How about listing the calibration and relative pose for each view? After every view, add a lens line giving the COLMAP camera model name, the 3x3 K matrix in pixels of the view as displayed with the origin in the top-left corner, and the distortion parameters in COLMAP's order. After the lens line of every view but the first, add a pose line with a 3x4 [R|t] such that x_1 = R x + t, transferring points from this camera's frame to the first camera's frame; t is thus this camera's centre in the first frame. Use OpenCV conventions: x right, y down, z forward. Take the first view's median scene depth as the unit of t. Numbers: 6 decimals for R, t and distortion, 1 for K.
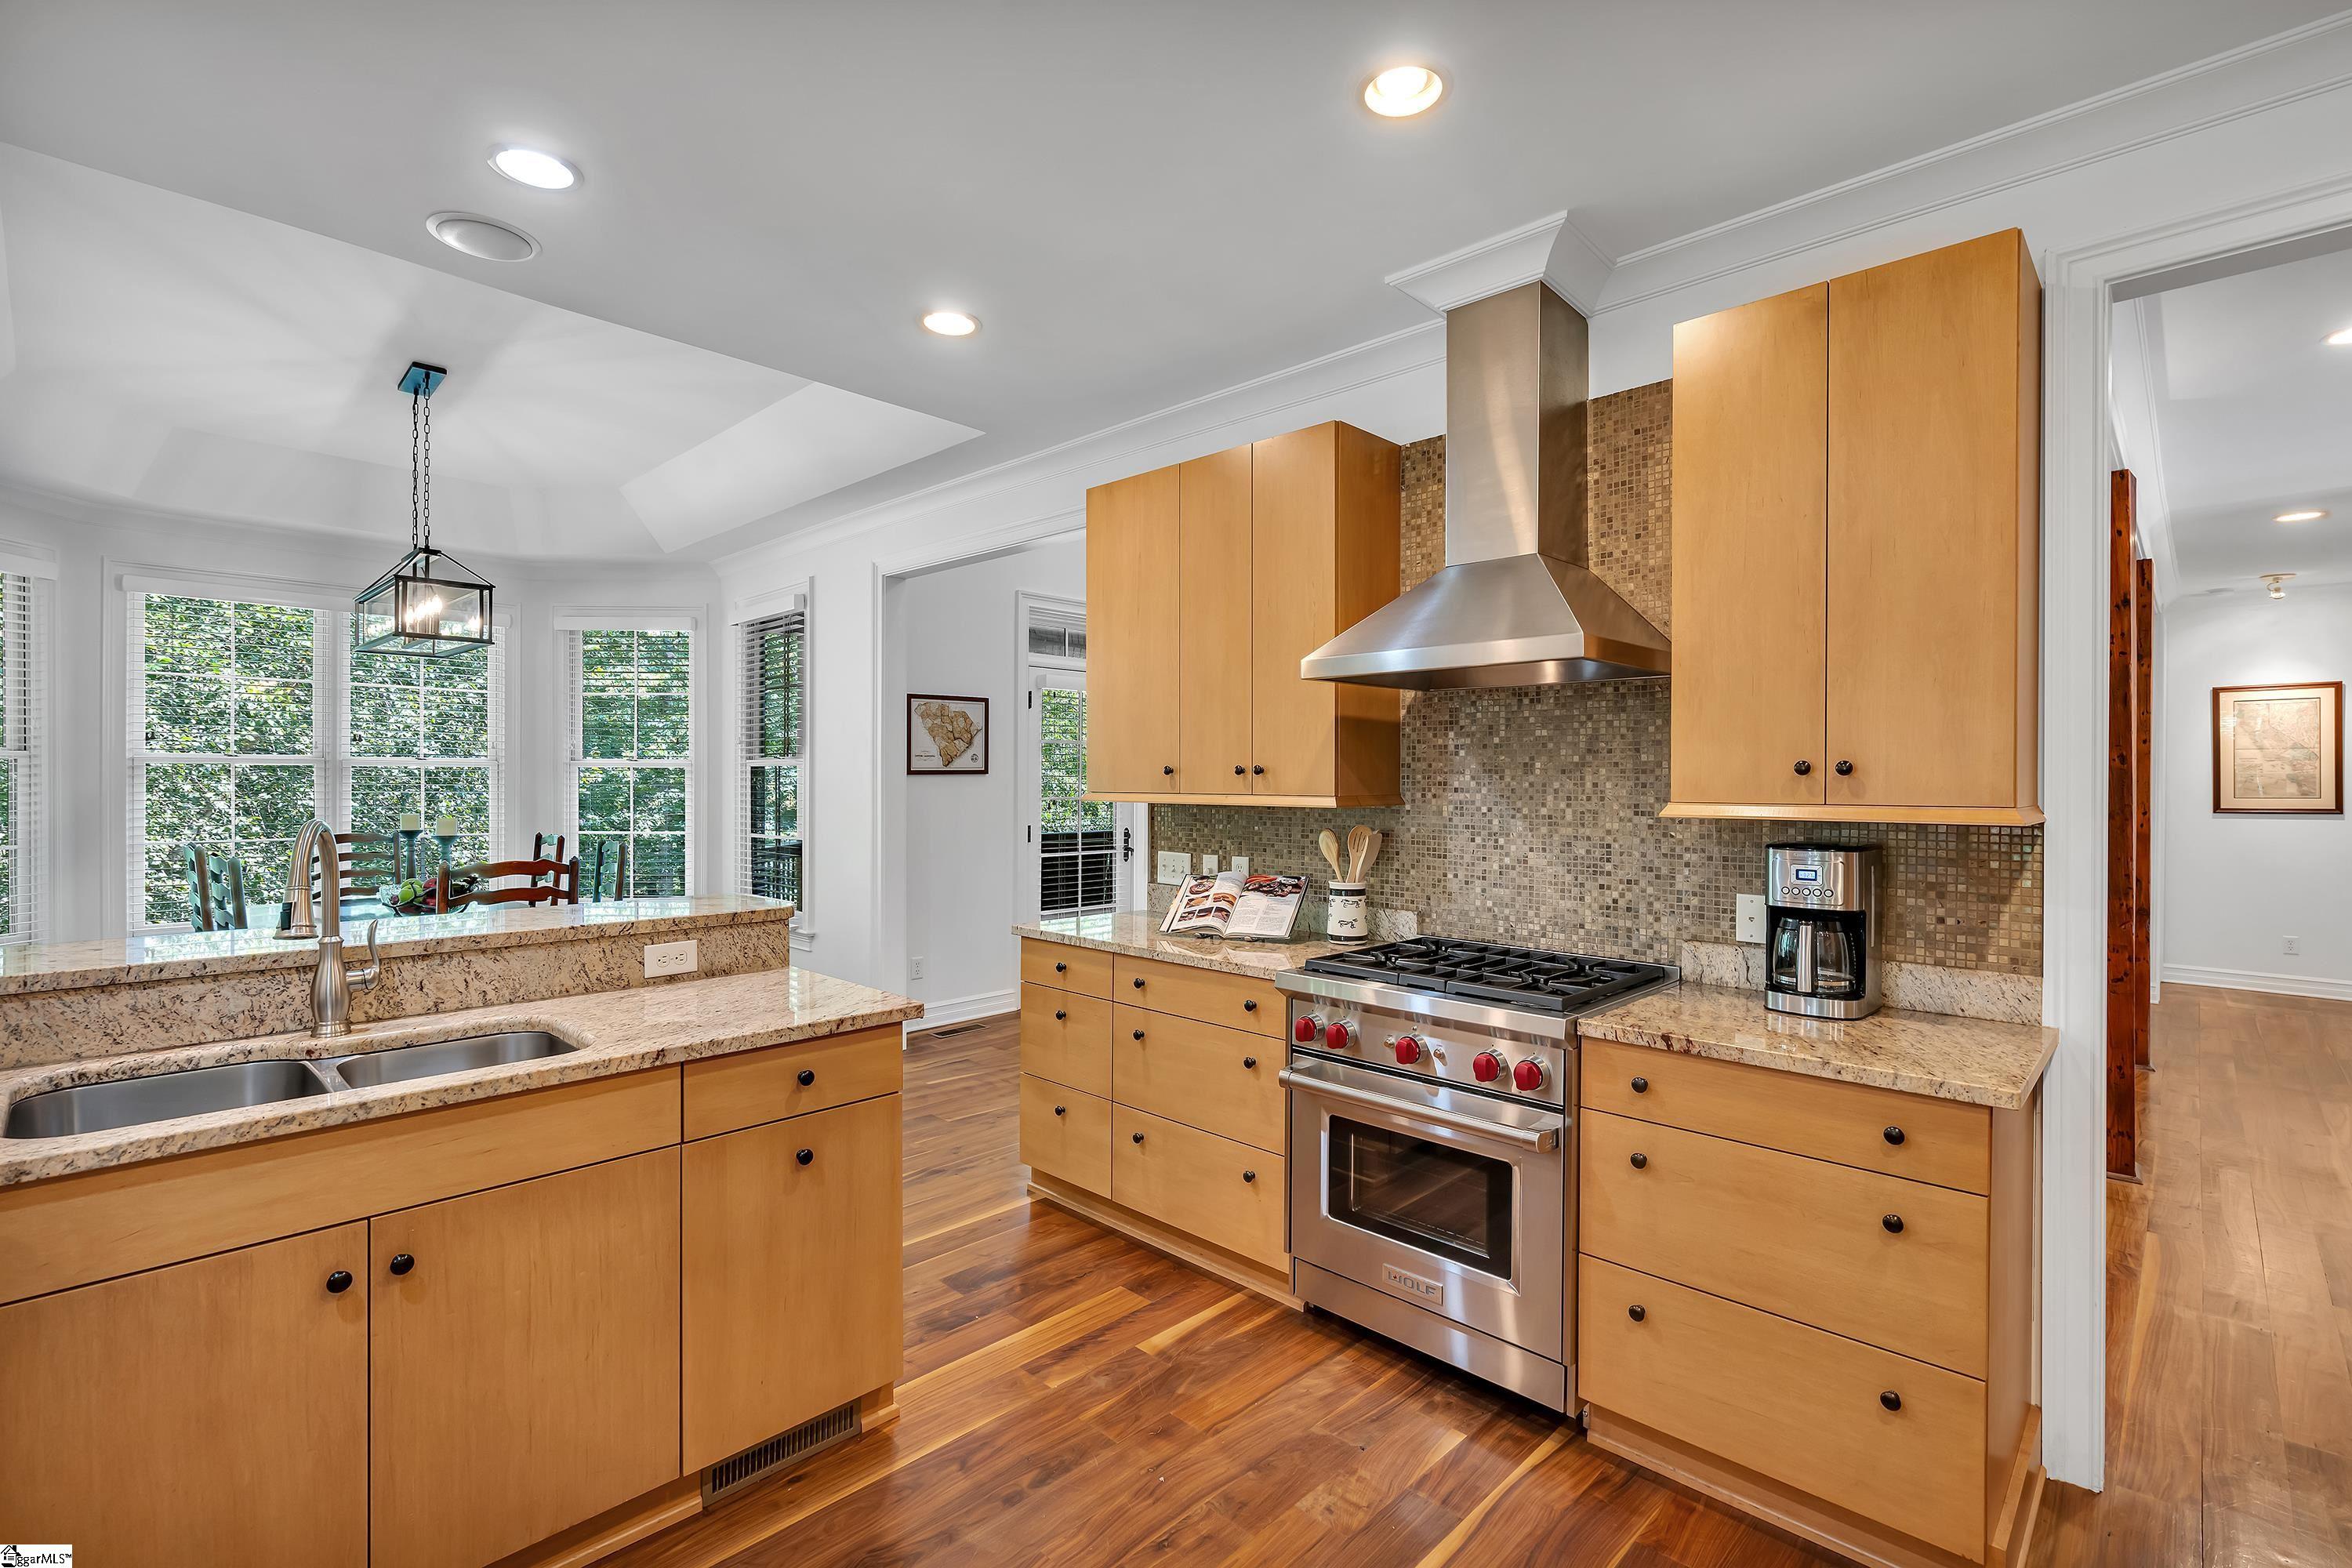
lens RADIAL K [[1068.0, 0, 1171.9], [0, 1068.0, 783.1], [0, 0, 1]] dist [0.000470, 0.001321]
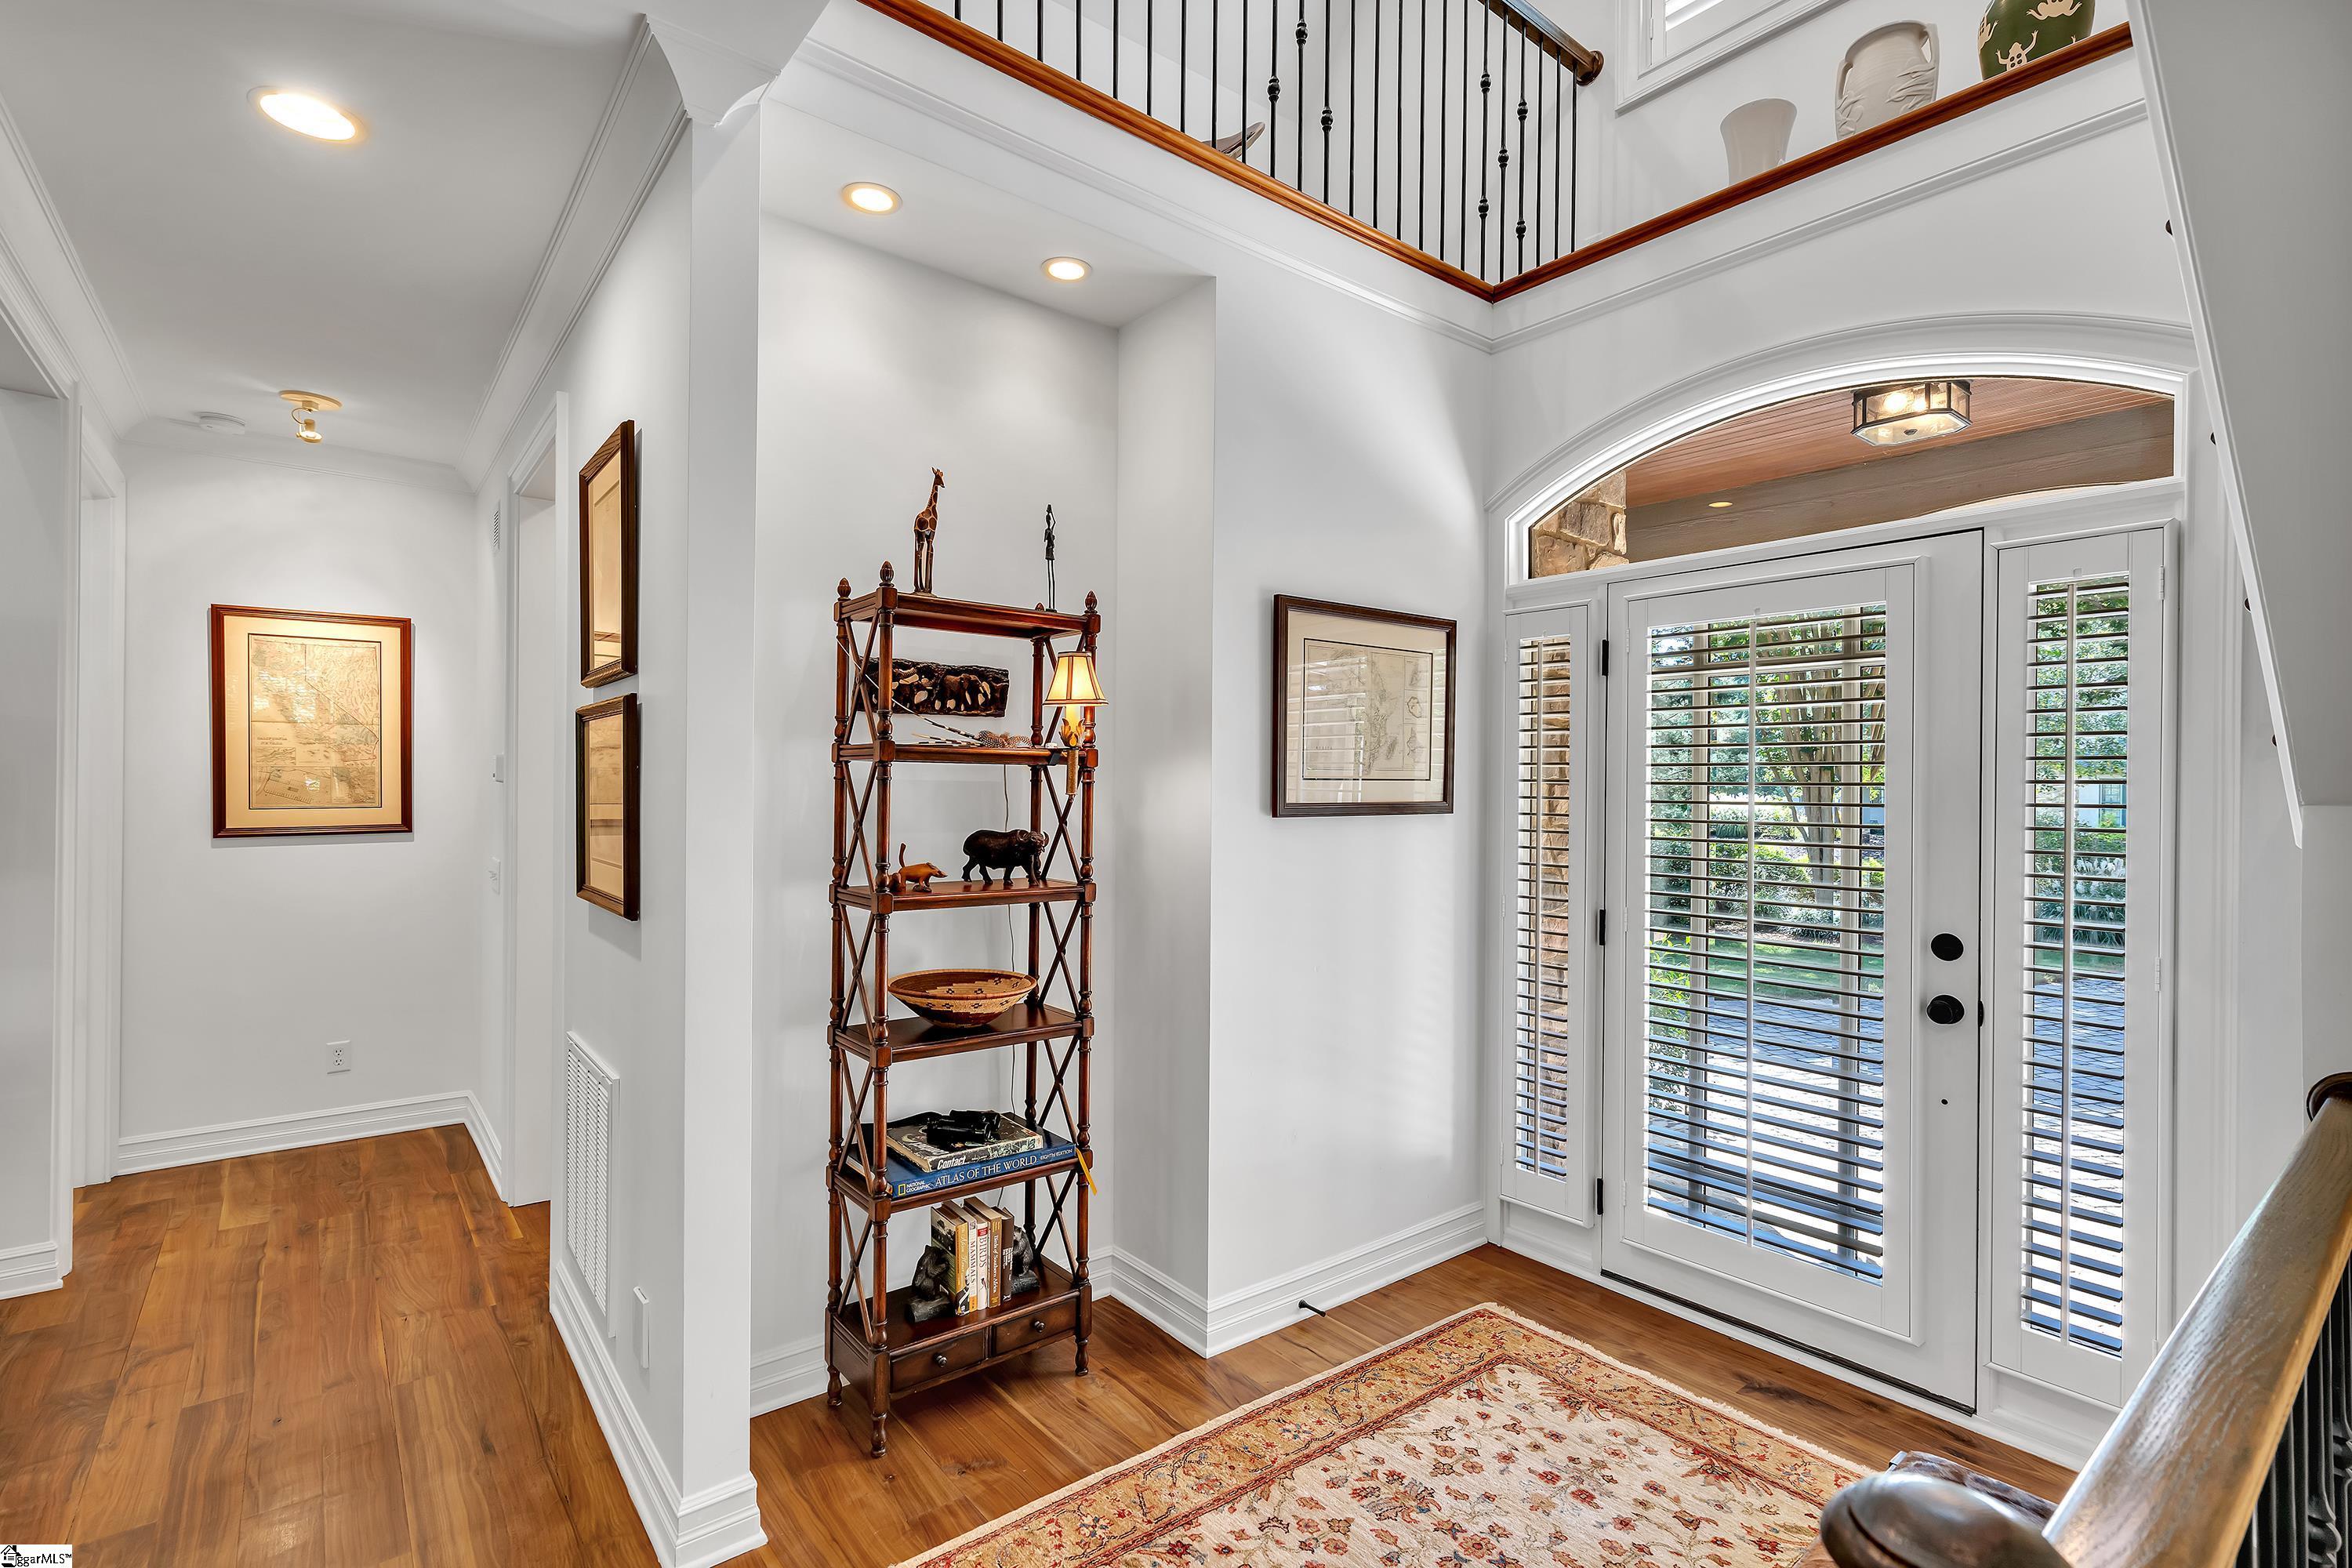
lens RADIAL K [[1068.0, 0, 1165.9], [0, 1068.0, 785.8], [0, 0, 1]] dist [0.000470, 0.001321]
pose [[0.131866, -0.005564, 0.991252, 0.522991], [-0.002976, 0.999978, 0.006009, -0.003003], [-0.991263, -0.003743, 0.131847, 0.471683]]
